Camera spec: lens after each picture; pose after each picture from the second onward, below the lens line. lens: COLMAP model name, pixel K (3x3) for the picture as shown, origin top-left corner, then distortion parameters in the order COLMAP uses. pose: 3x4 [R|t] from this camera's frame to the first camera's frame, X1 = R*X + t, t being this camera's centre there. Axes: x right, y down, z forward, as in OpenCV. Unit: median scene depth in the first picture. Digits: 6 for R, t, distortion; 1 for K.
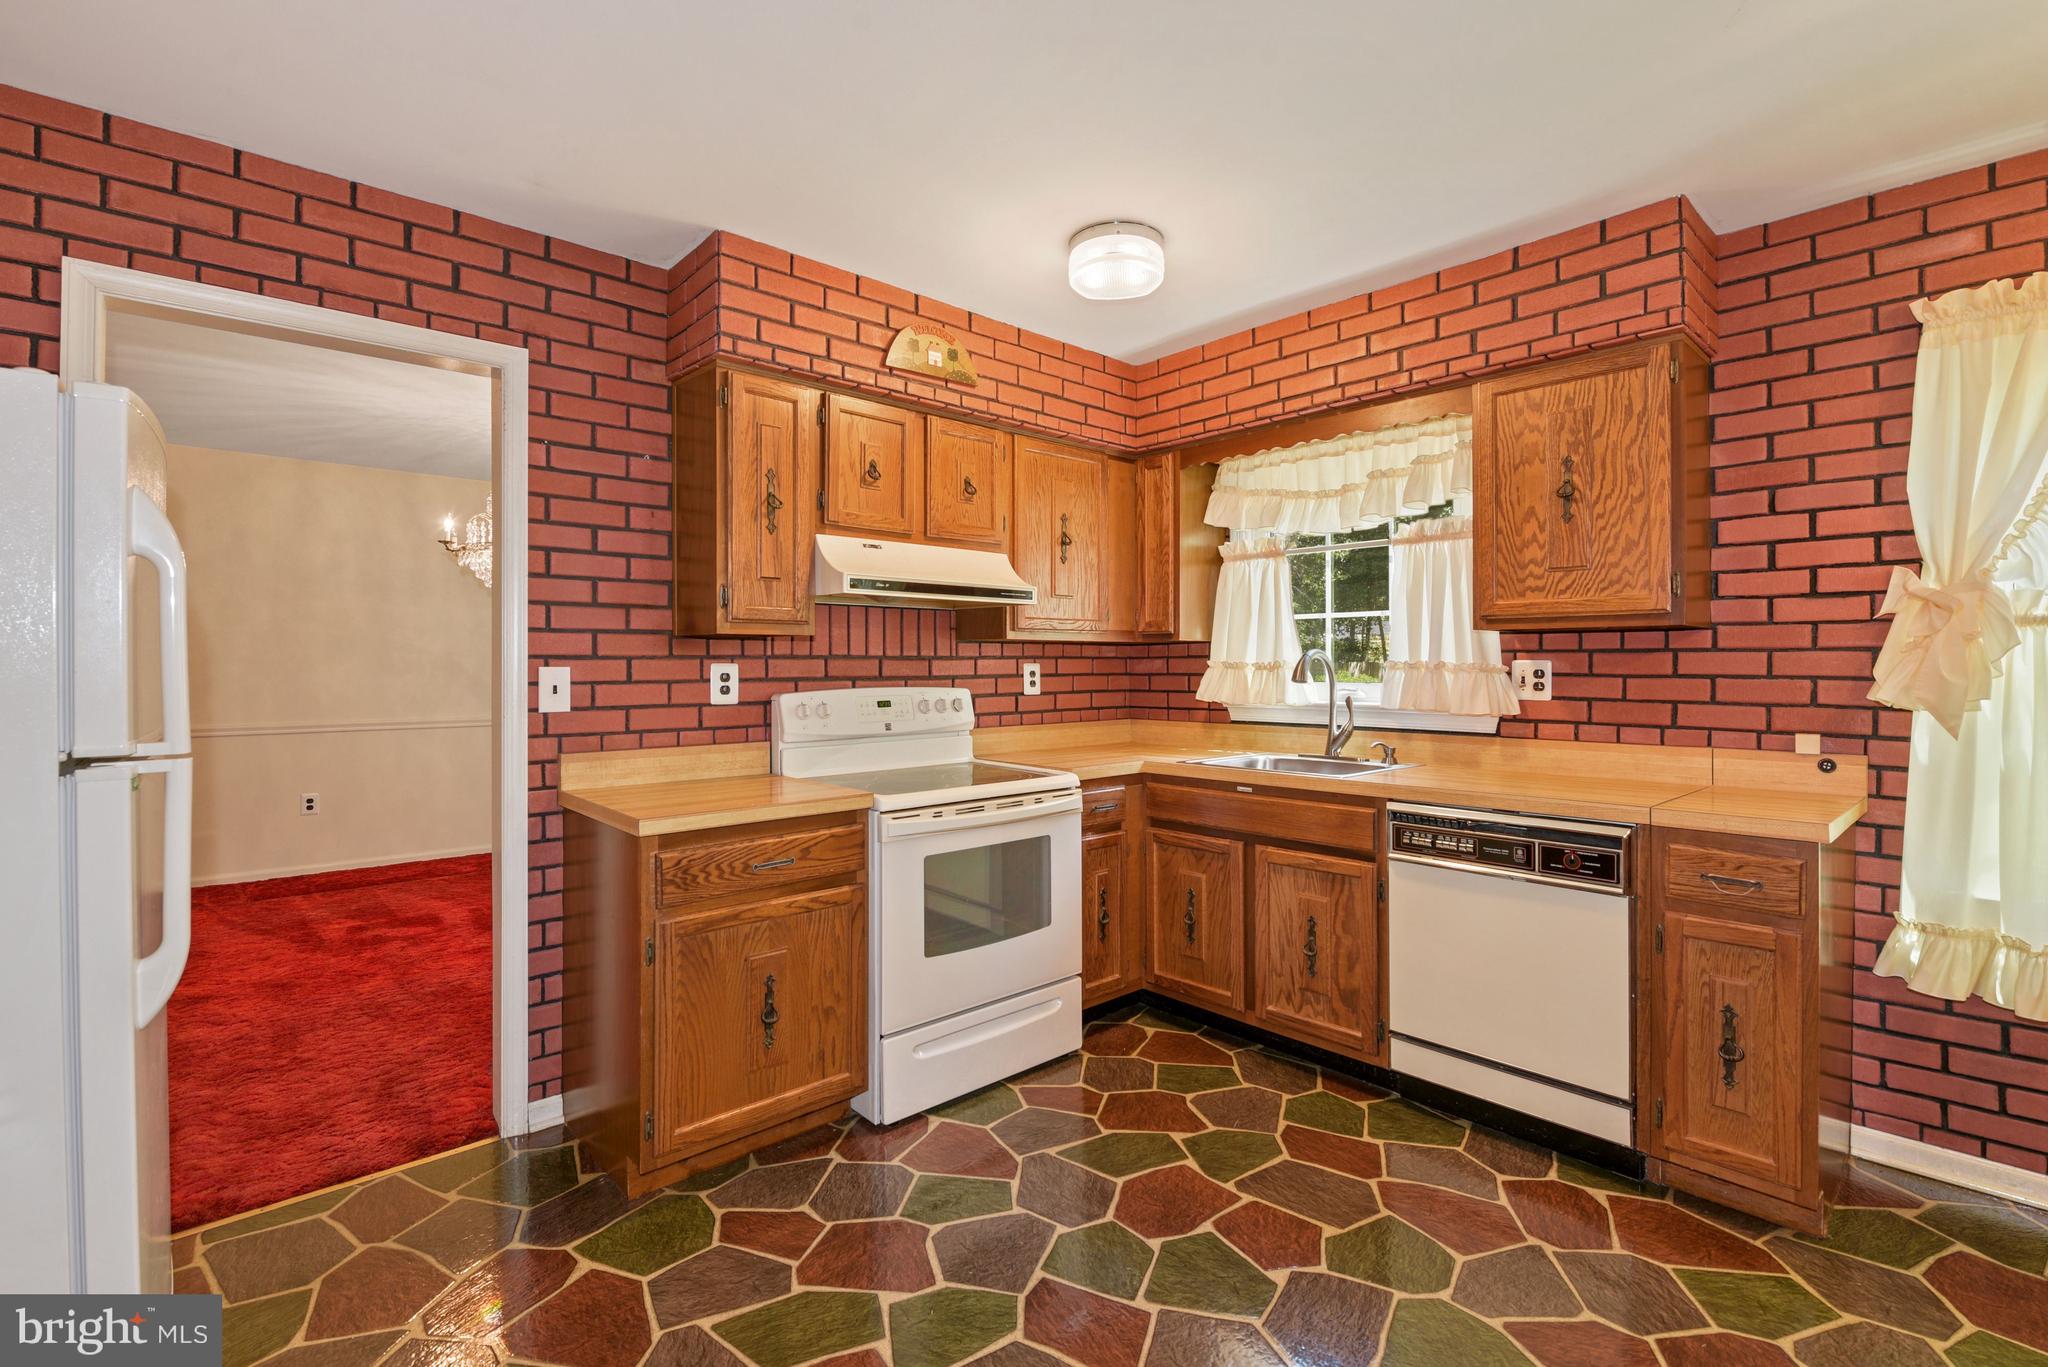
lens RADIAL K [[911.8, 0, 1010.6], [0, 911.8, 673.6], [0, 0, 1]] dist [0.000397, -0.000148]
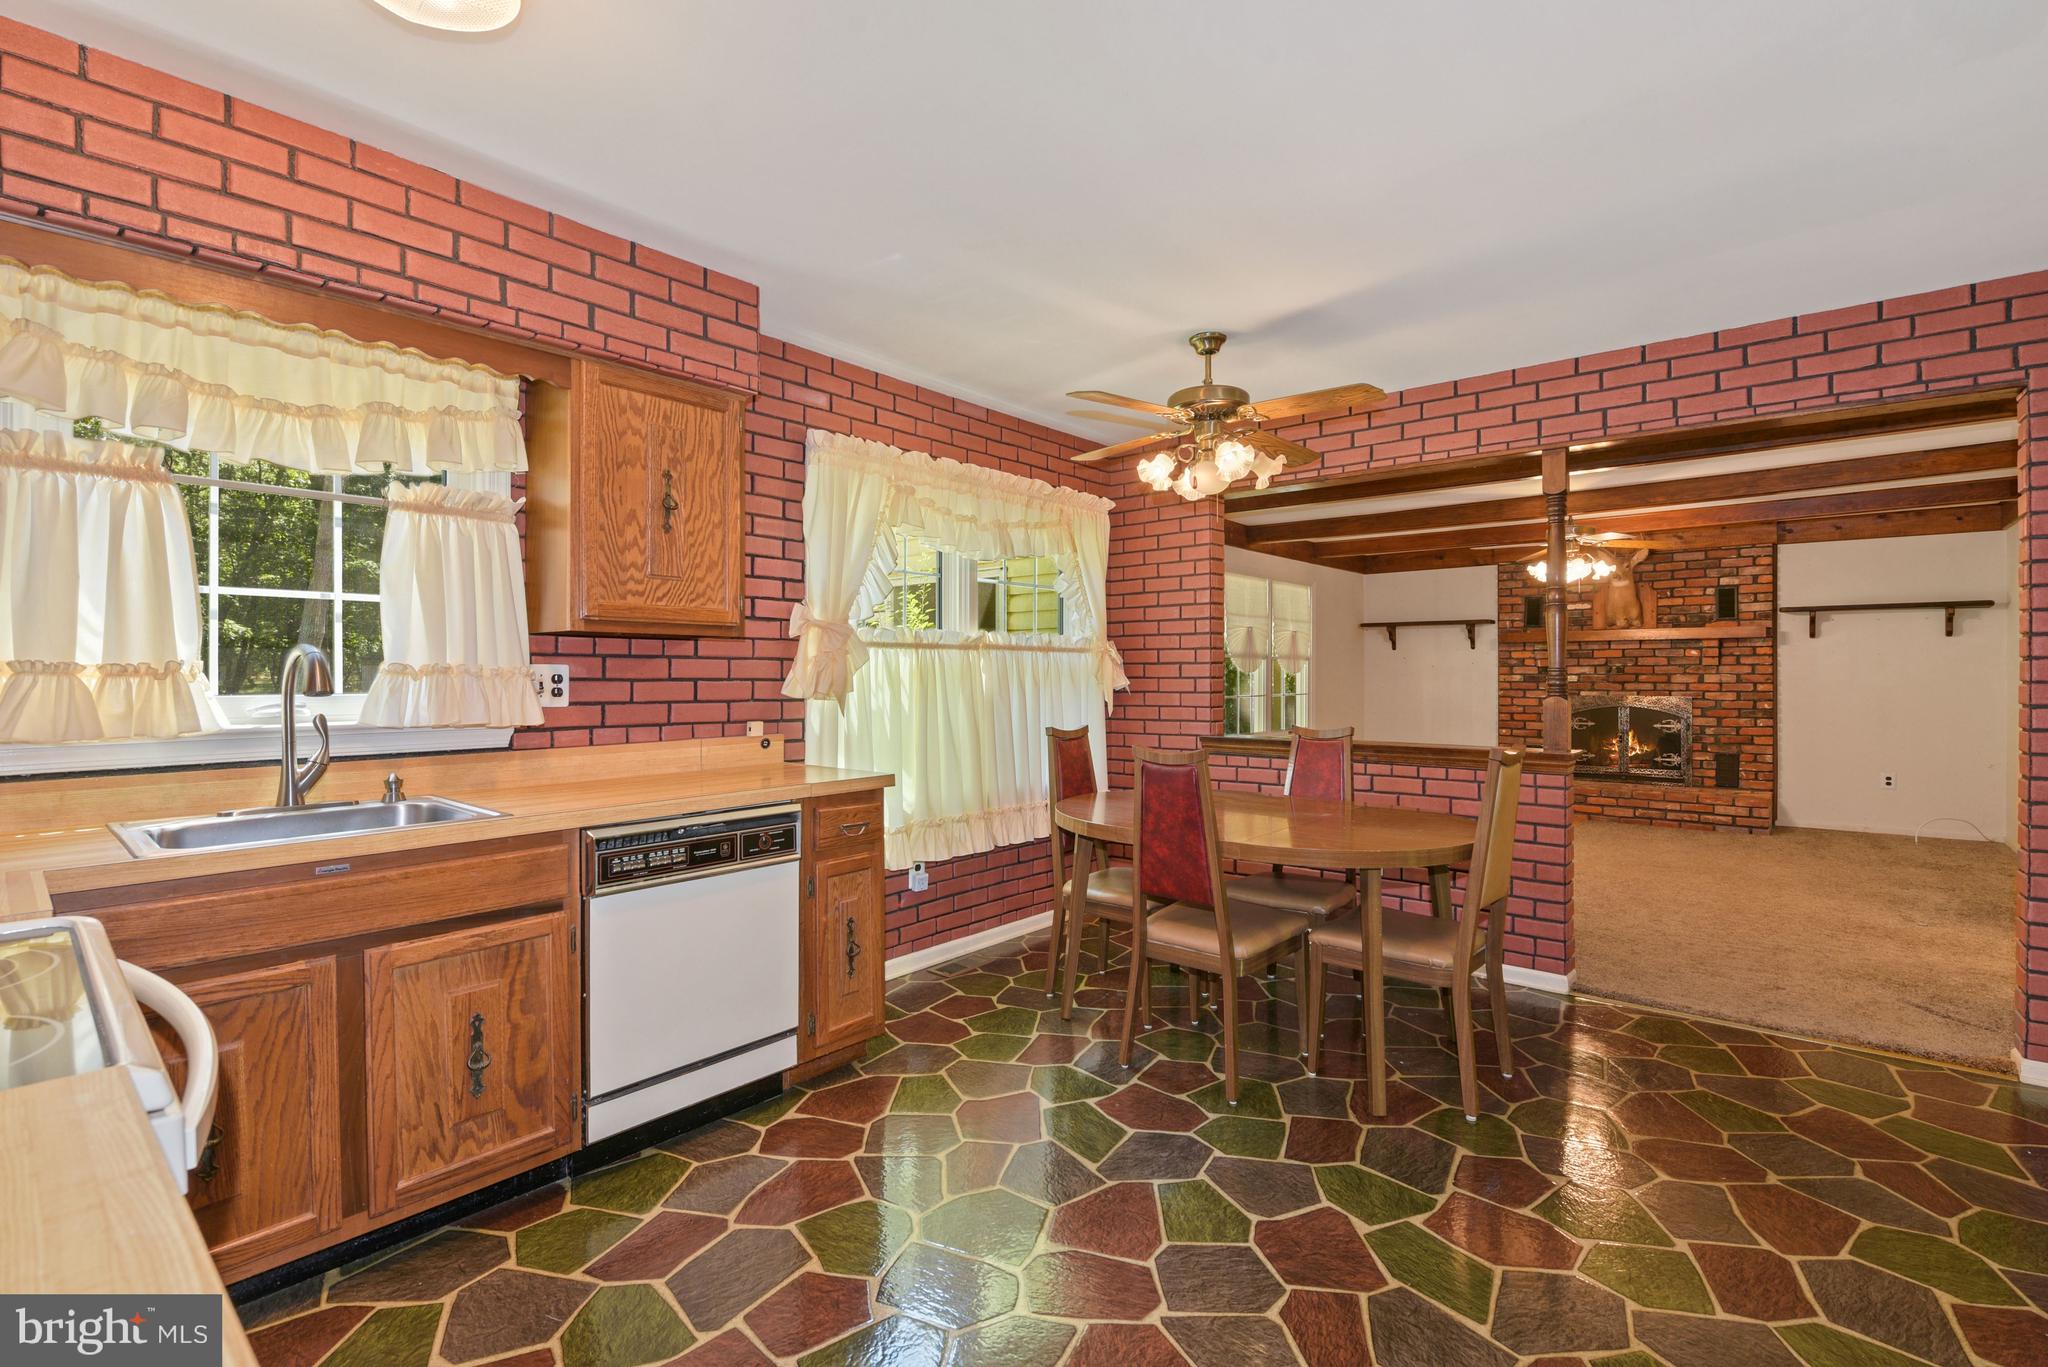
lens RADIAL K [[960.8, 0, 1024.0], [0, 960.8, 683.5], [0, 0, 1]] dist [-0.001689, -0.000642]
pose [[-0.137000, -0.011125, 0.990509, -0.526611], [0.008323, 0.999889, 0.012382, -0.003565], [-0.990536, 0.009940, -0.136892, 0.727723]]
